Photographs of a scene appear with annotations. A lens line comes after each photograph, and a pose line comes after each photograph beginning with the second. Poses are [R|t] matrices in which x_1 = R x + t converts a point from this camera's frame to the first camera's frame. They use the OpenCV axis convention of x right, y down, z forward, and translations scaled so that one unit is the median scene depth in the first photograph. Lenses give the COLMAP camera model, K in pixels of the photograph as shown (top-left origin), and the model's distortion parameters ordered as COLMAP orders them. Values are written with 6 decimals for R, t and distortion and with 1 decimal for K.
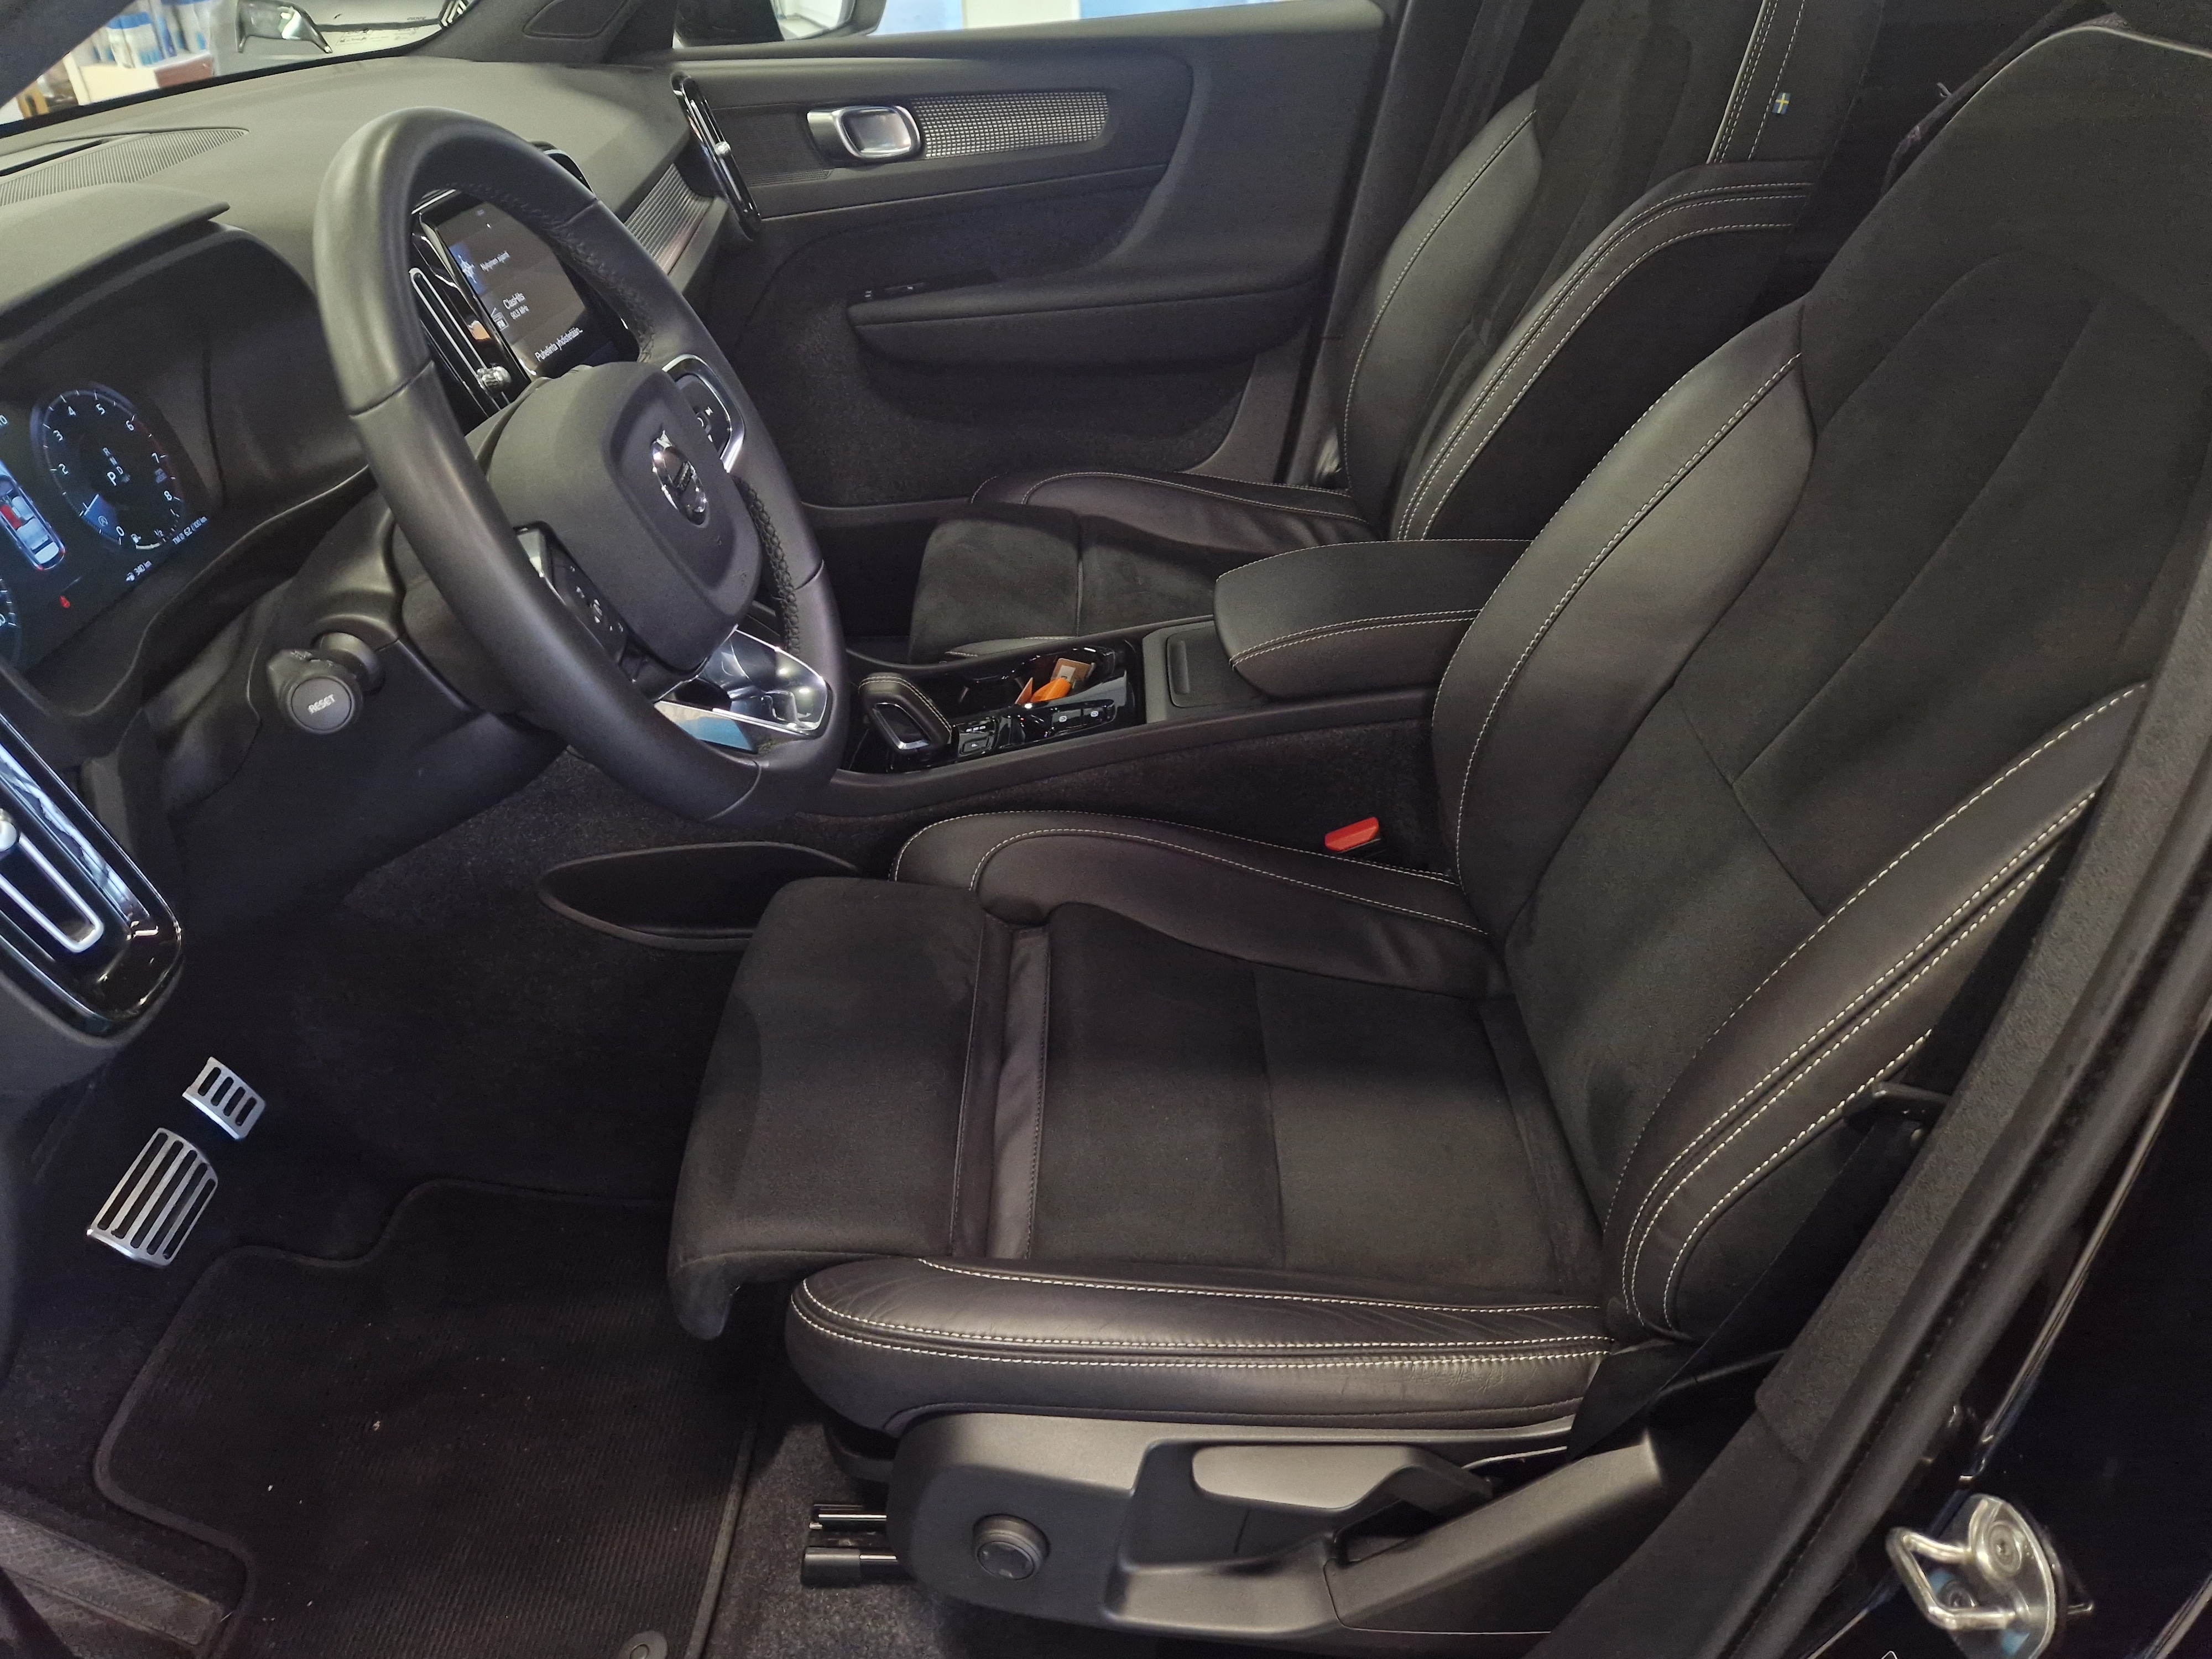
lens RADIAL K [[1528.8, 0, 1071.5], [0, 1528.8, 833.1], [0, 0, 1]] dist [0.058961, -0.086492]
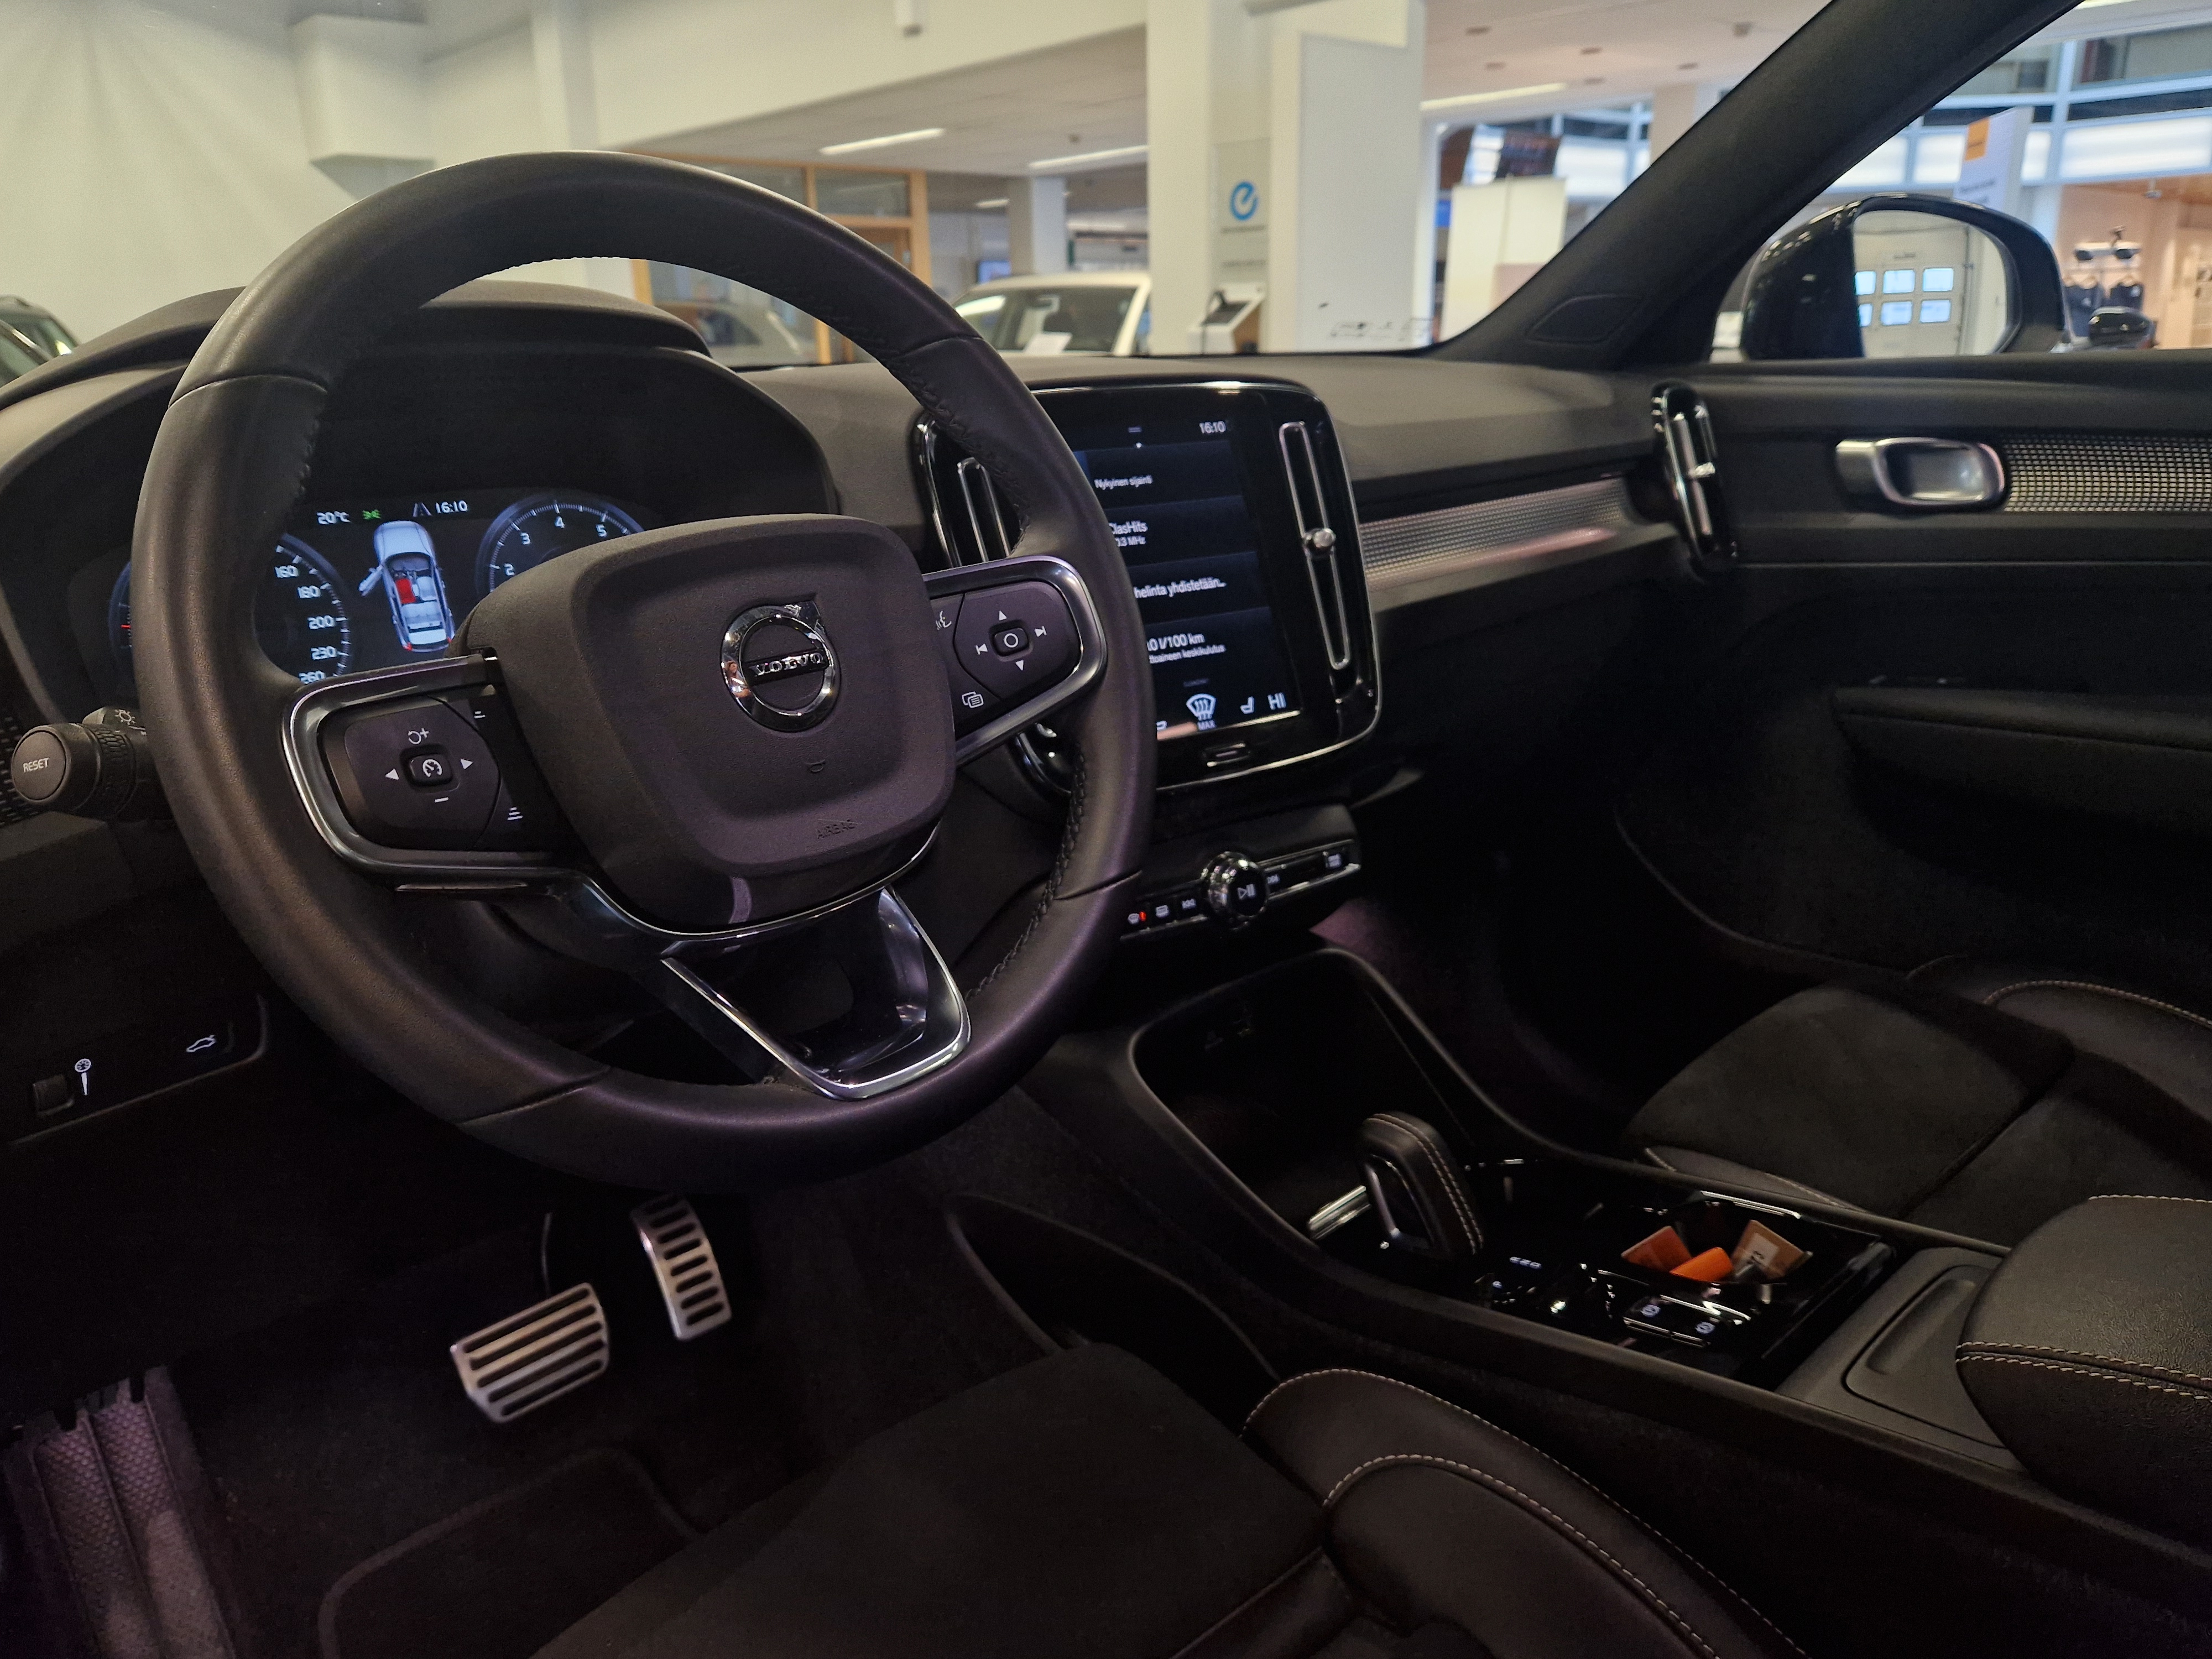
lens RADIAL K [[1528.8, 0, 1071.5], [0, 1528.8, 833.1], [0, 0, 1]] dist [0.058961, -0.086492]
pose [[0.677755, 0.238255, -0.695617, 0.189871], [-0.404403, 0.910895, -0.082030, -0.096143], [0.614090, 0.336906, 0.713714, 0.371689]]
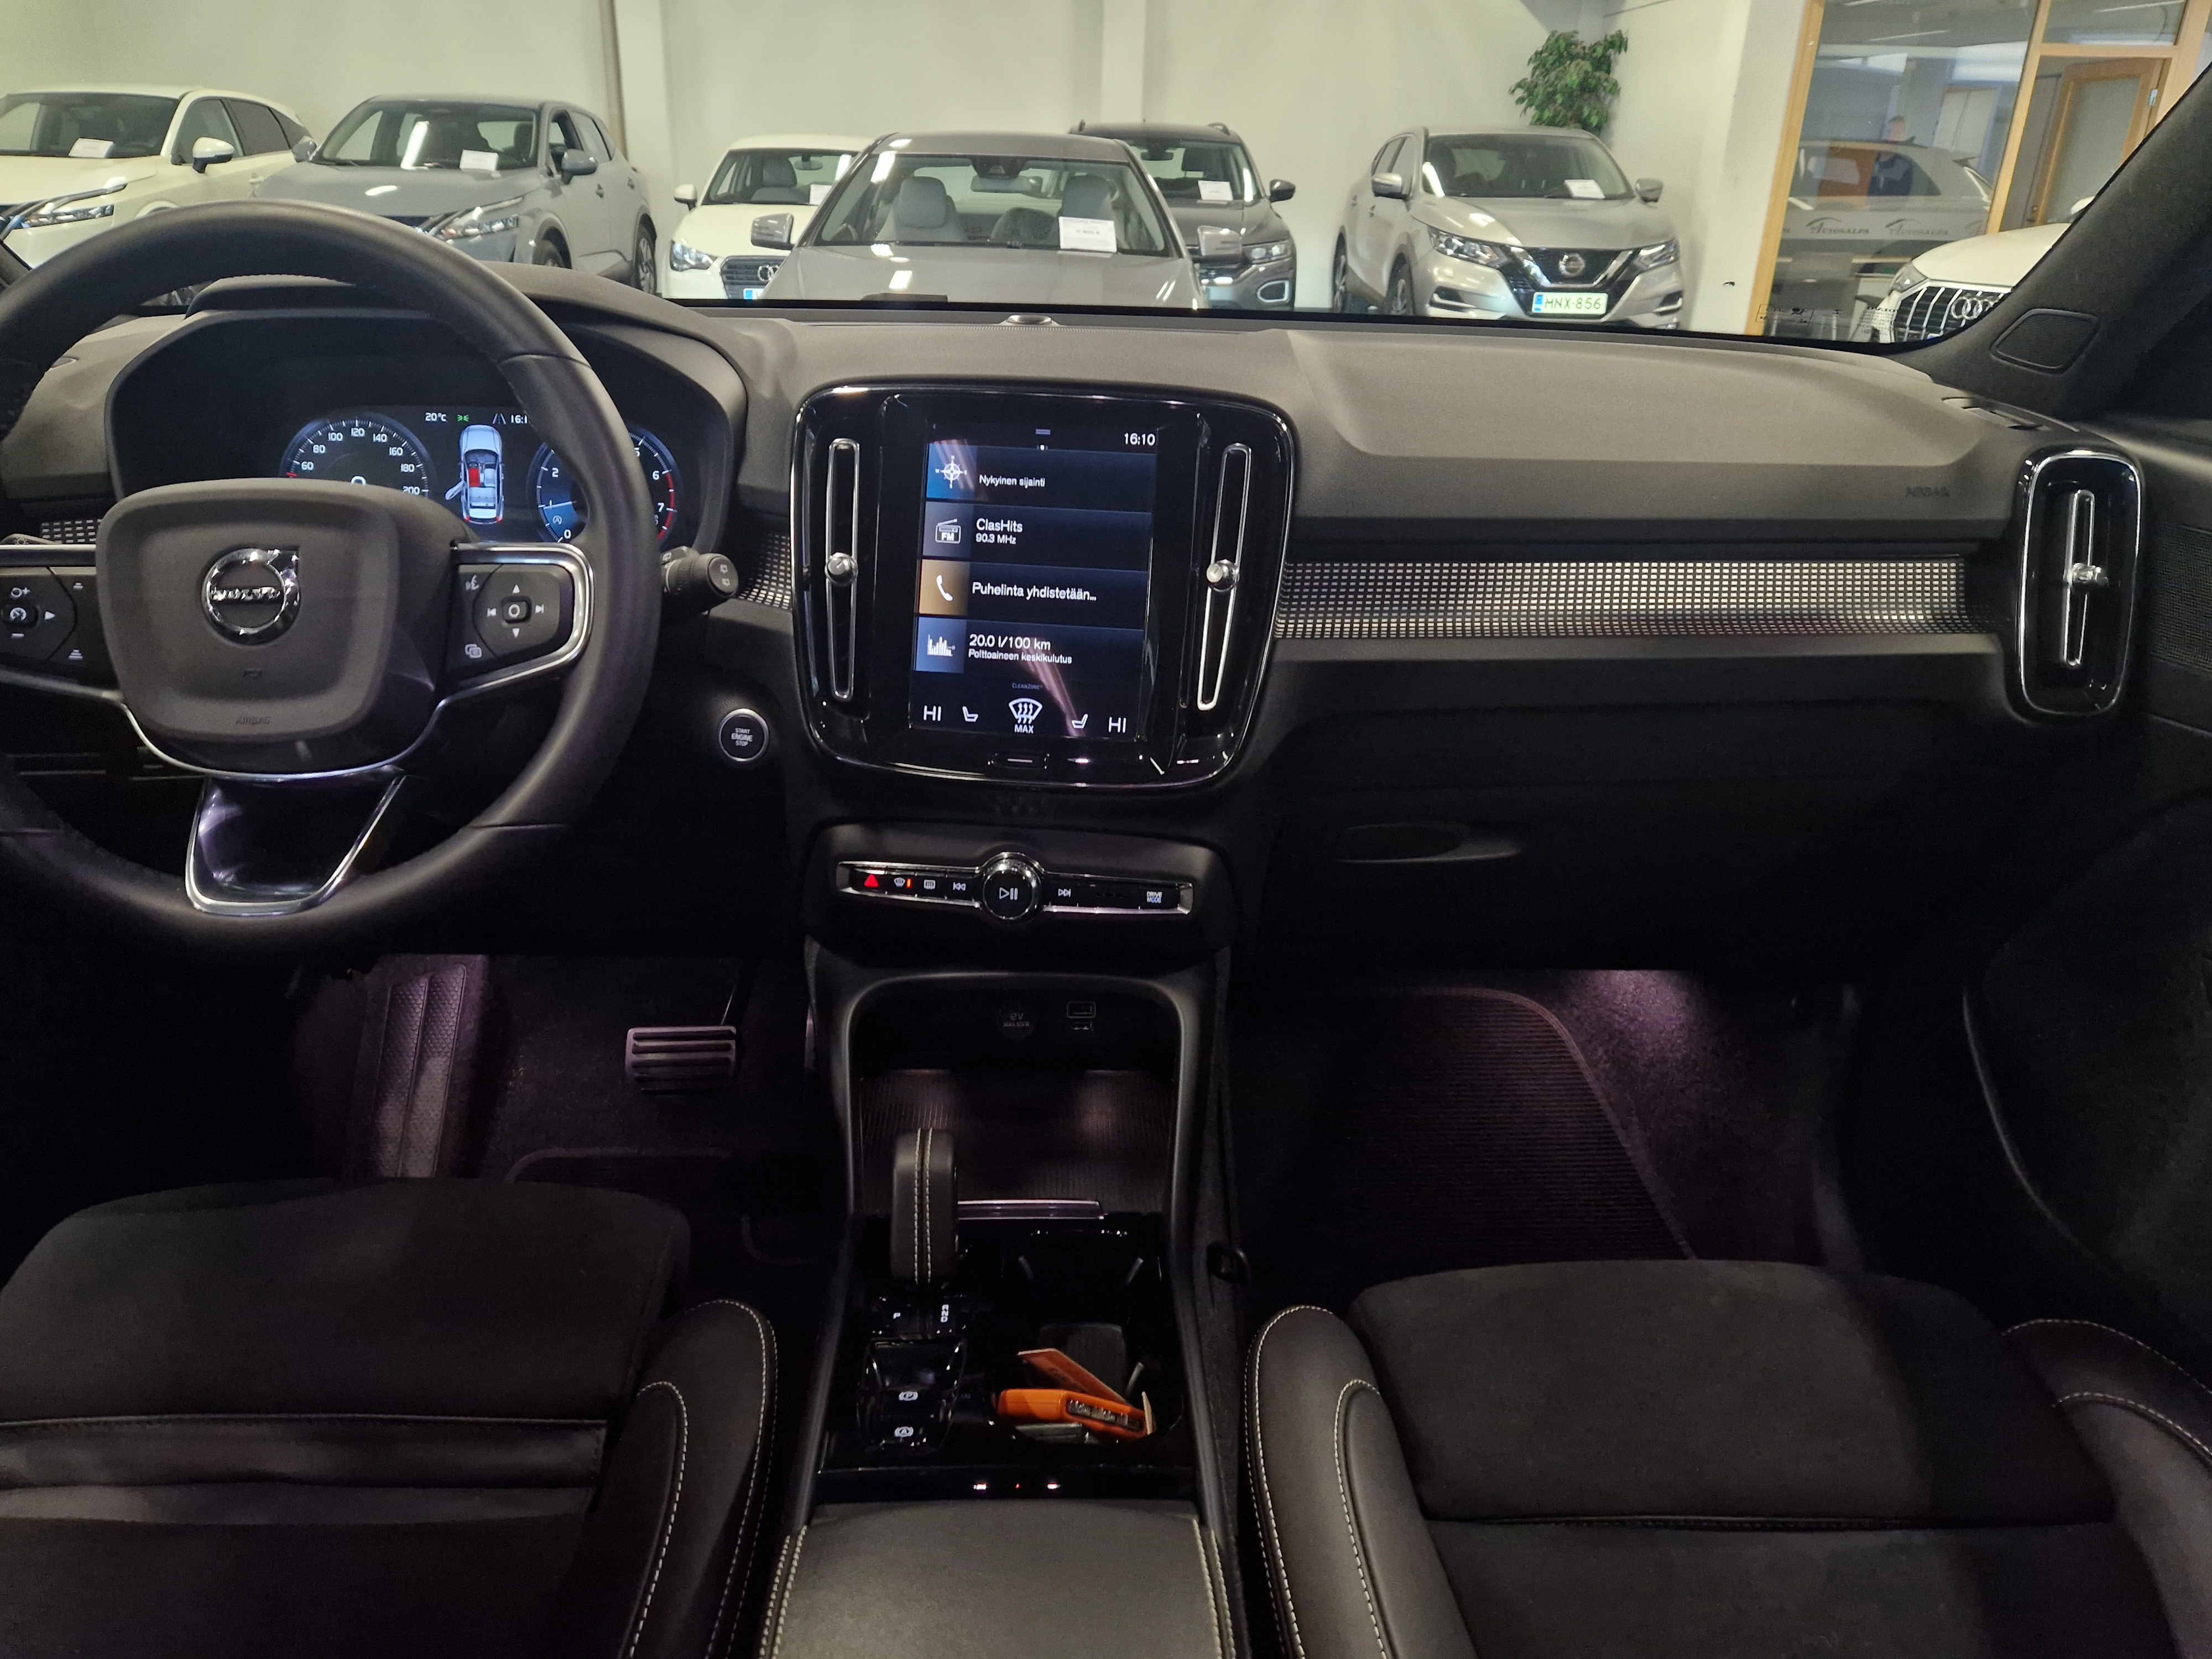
lens RADIAL K [[1510.3, 0, 1106.0], [0, 1510.3, 829.5], [0, 0, 1]] dist [0.057319, -0.054213]
pose [[0.046863, 0.426316, -0.903360, 0.395431], [-0.579213, 0.748394, 0.323137, -0.434381], [0.813828, 0.508095, 0.282000, 0.740043]]
